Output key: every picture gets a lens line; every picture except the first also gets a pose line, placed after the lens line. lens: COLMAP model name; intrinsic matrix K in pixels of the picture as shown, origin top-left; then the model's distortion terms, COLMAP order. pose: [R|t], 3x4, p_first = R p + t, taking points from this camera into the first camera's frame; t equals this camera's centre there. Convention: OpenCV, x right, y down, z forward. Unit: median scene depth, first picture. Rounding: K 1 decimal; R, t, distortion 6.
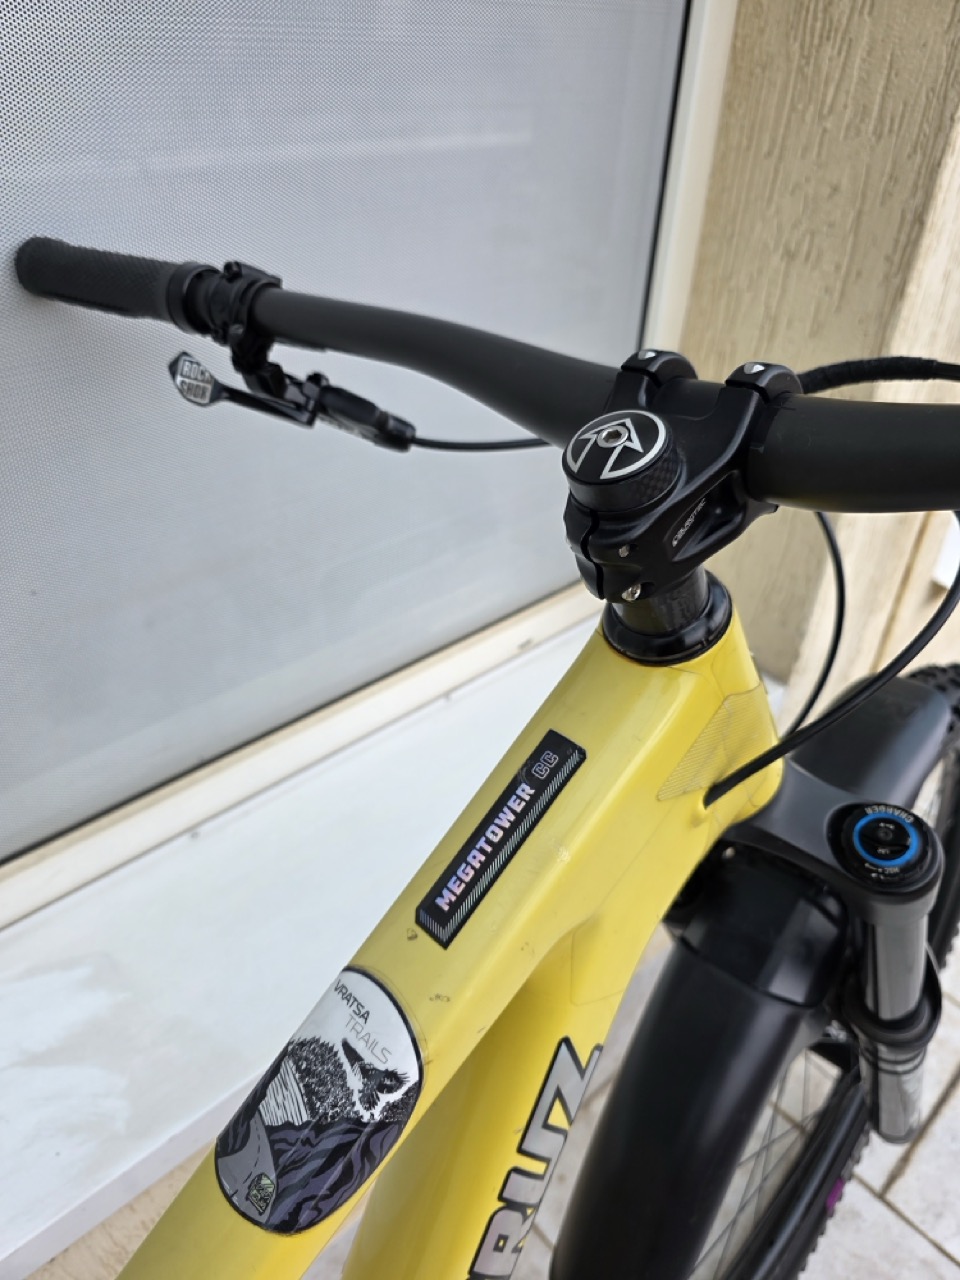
lens RADIAL K [[878.4, 0, 475.2], [0, 878.4, 644.3], [0, 0, 1]] dist [0.052737, -0.053497]
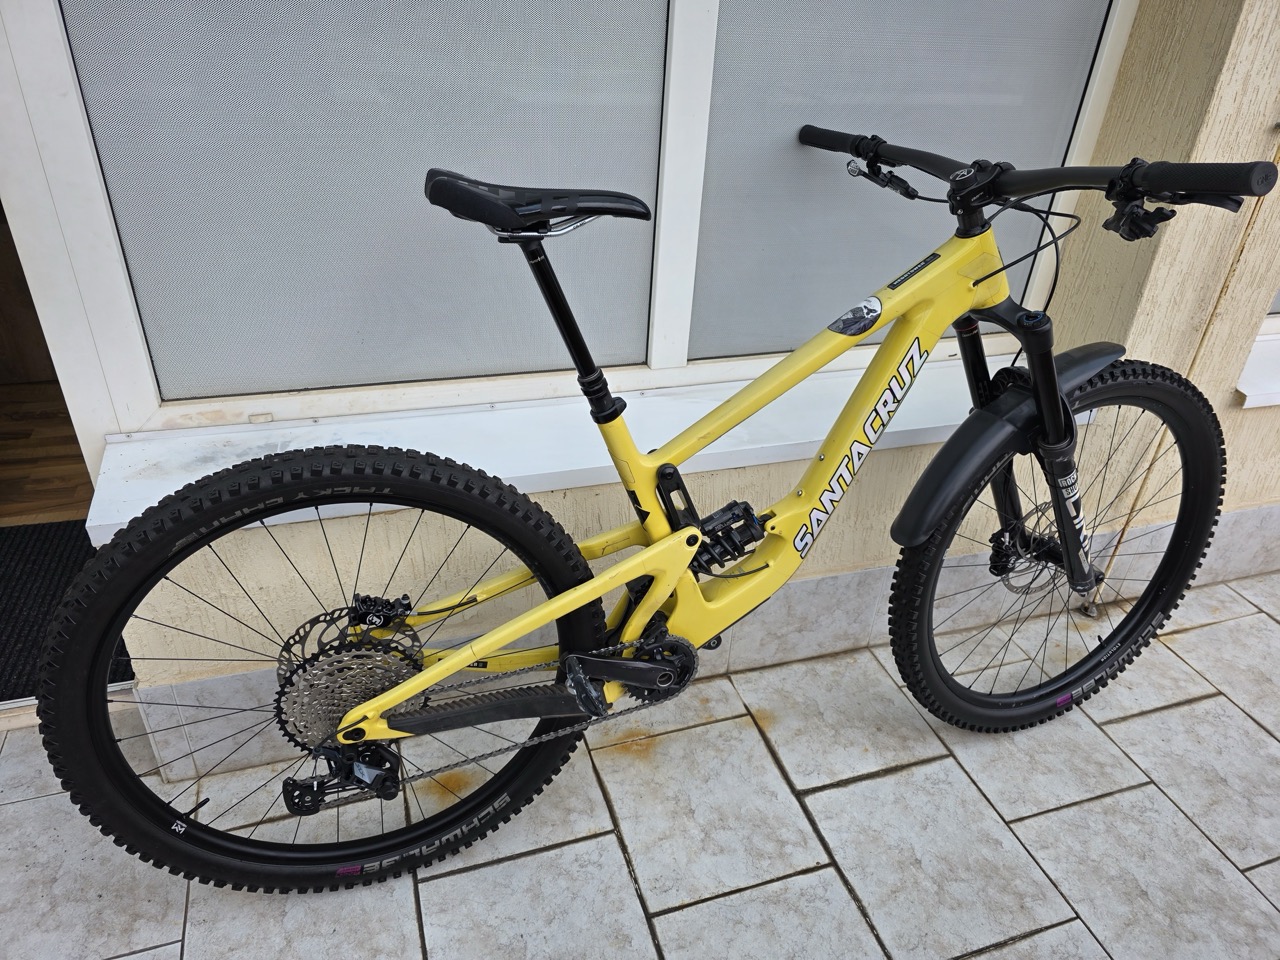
lens RADIAL K [[878.4, 0, 628.8], [0, 878.4, 484.4], [0, 0, 1]] dist [0.052737, -0.053497]
pose [[0.908871, 0.227239, -0.349736, 0.352517], [-0.256149, 0.965887, -0.038084, 1.203519], [0.329152, 0.124198, 0.936074, -2.269351]]
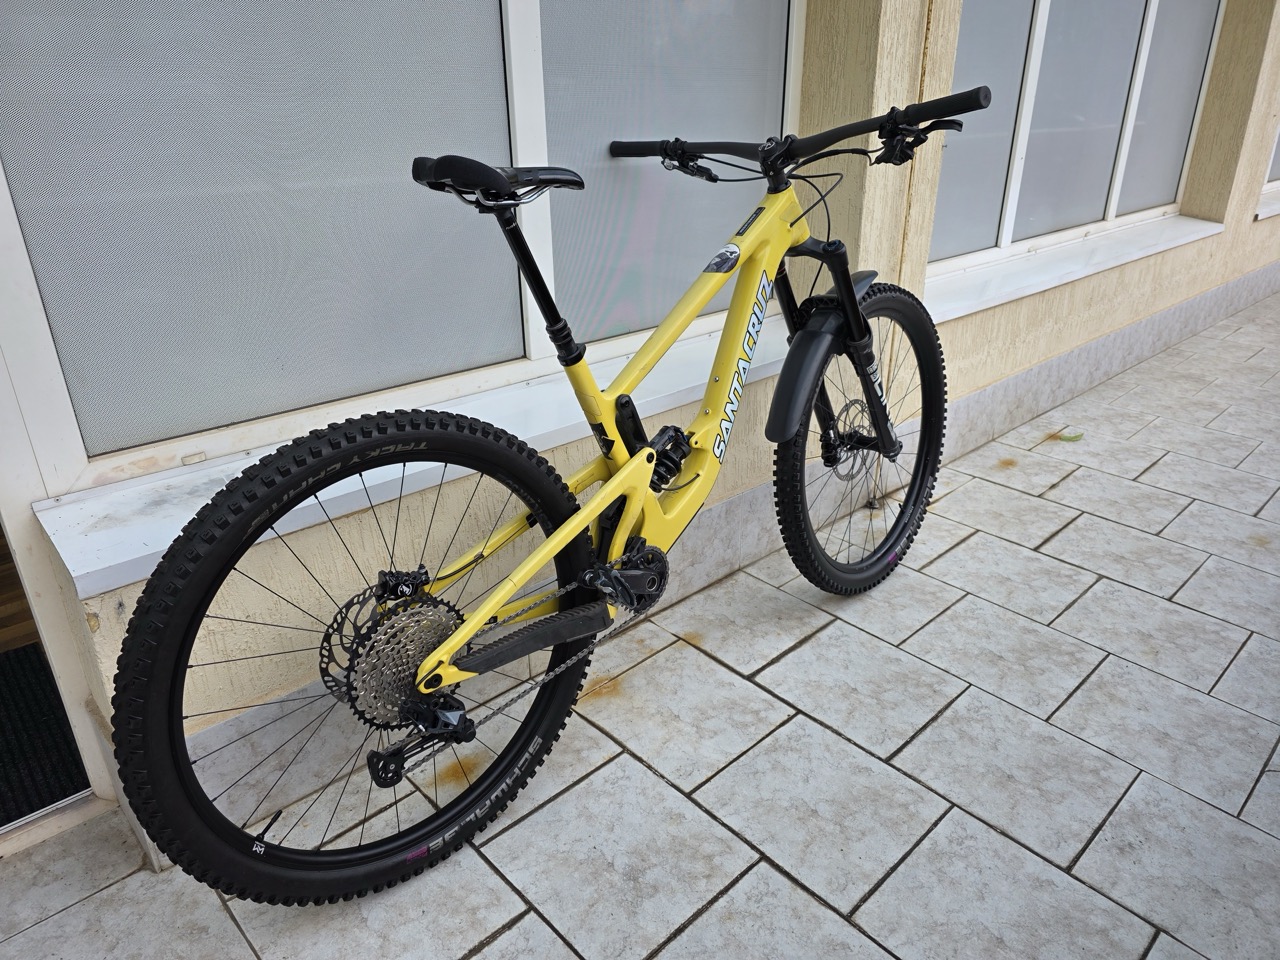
lens RADIAL K [[878.4, 0, 647.5], [0, 878.4, 486.0], [0, 0, 1]] dist [0.052737, -0.053497]
pose [[0.999146, -0.041289, 0.001744, -0.489248], [0.040868, 0.980949, -0.189916, 2.028292], [0.006131, 0.189825, 0.981799, -2.886437]]
